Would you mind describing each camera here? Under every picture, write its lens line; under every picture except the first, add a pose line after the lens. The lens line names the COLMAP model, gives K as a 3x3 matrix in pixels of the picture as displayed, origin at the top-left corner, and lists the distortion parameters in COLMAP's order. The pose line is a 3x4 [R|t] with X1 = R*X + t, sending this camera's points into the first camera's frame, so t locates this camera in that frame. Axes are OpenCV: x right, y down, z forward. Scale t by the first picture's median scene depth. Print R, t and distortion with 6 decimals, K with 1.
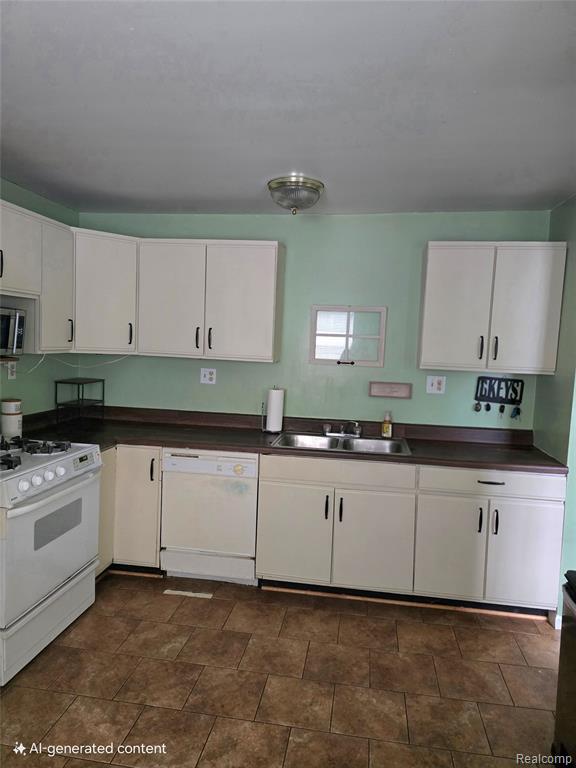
lens RADIAL K [[508.4, 0, 292.2], [0, 508.4, 385.5], [0, 0, 1]] dist [0.085613, -0.082758]
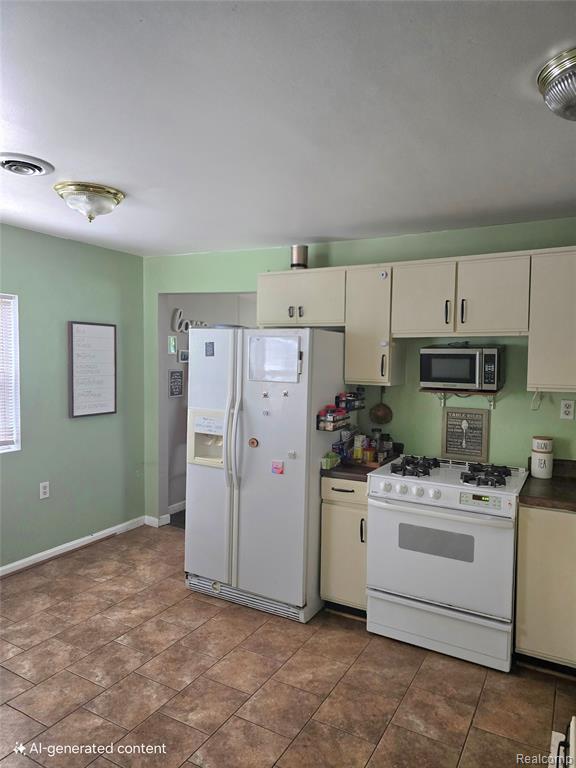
lens RADIAL K [[508.4, 0, 292.2], [0, 508.4, 385.5], [0, 0, 1]] dist [0.085613, -0.082758]
pose [[-0.354354, -0.006820, -0.935086, 0.556617], [-0.101293, 0.994369, 0.031133, -0.054741], [0.929609, 0.105750, -0.353050, 0.886770]]
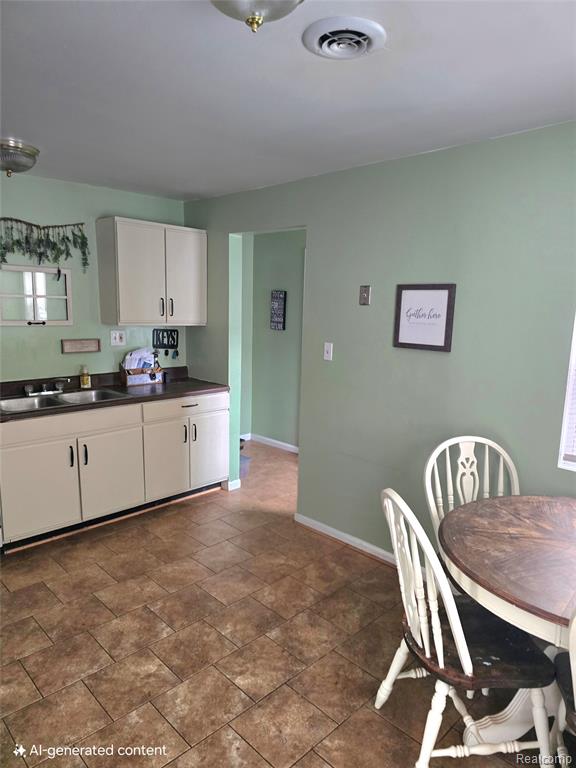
lens RADIAL K [[508.4, 0, 292.2], [0, 508.4, 385.5], [0, 0, 1]] dist [0.085613, -0.082758]
pose [[0.605661, -0.152299, 0.781012, -0.490369], [0.062807, 0.987600, 0.143879, -0.045096], [-0.793240, -0.038088, 0.607716, -0.057040]]
